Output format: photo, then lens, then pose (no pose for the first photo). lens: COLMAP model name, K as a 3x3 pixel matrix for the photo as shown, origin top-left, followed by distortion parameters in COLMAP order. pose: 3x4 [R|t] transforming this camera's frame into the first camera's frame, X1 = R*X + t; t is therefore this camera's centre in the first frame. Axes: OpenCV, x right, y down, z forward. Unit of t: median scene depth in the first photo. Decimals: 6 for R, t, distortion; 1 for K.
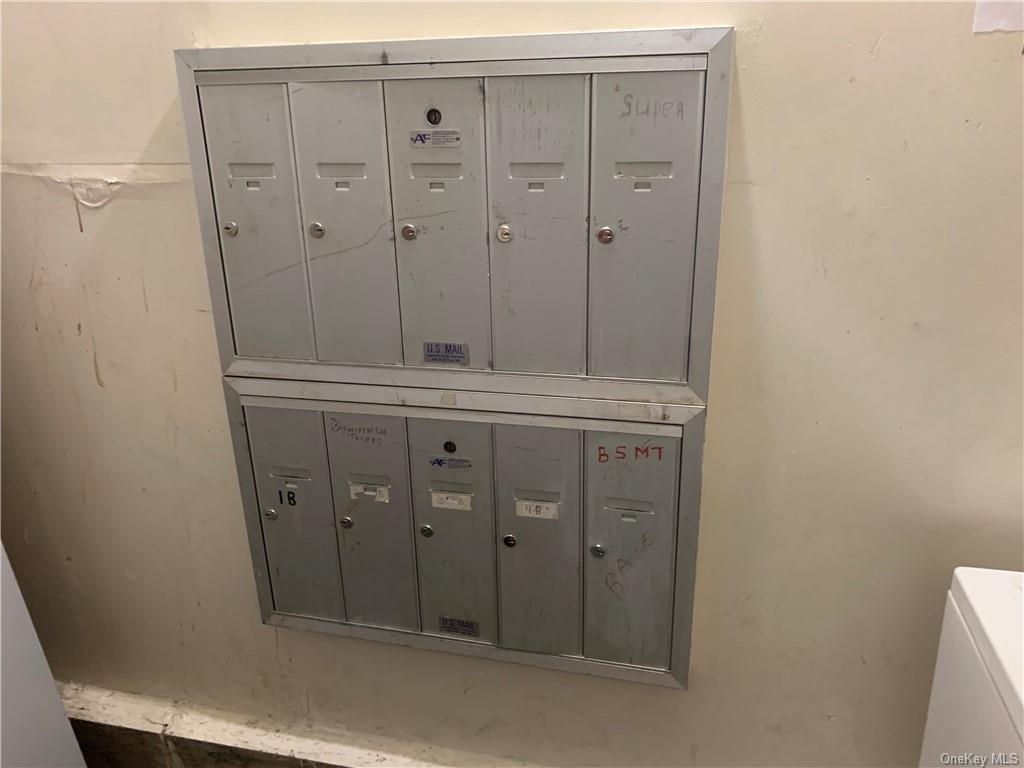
lens RADIAL K [[784.4, 0, 512.0], [0, 784.4, 384.0], [0, 0, 1]] dist [0.061878, -0.103863]
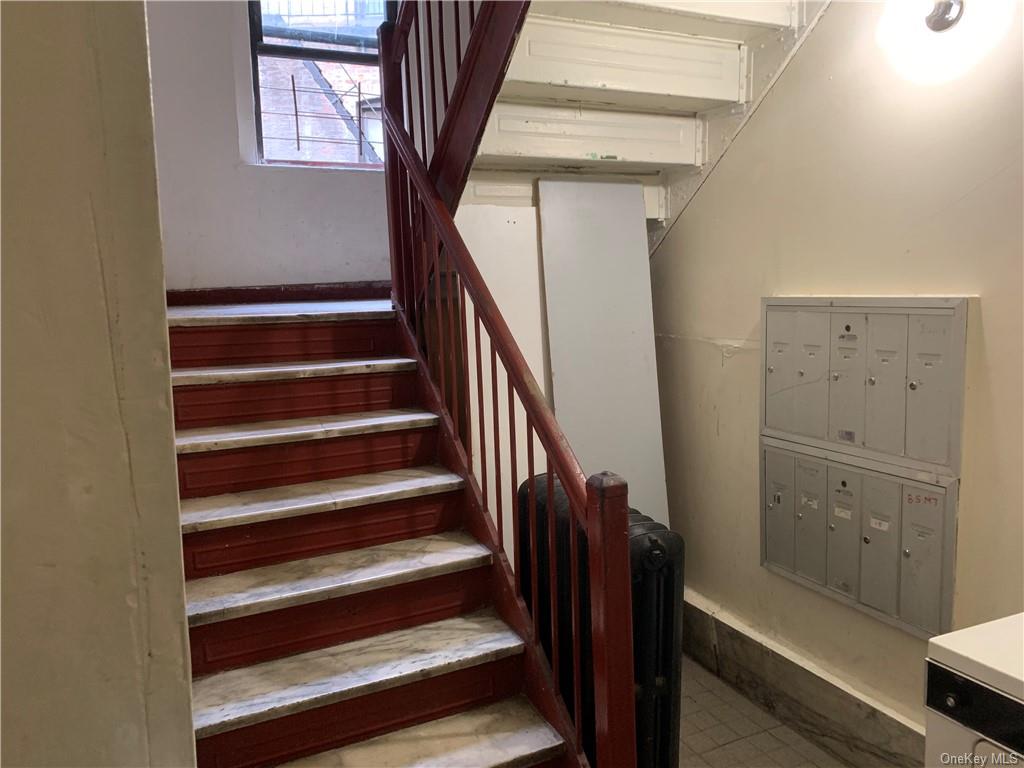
lens RADIAL K [[784.4, 0, 512.0], [0, 784.4, 384.0], [0, 0, 1]] dist [0.061878, -0.103863]
pose [[0.611688, 0.100151, -0.784734, 0.958269], [-0.249981, 0.965598, -0.071622, 0.190411], [0.750565, 0.239979, 0.615680, -0.937857]]
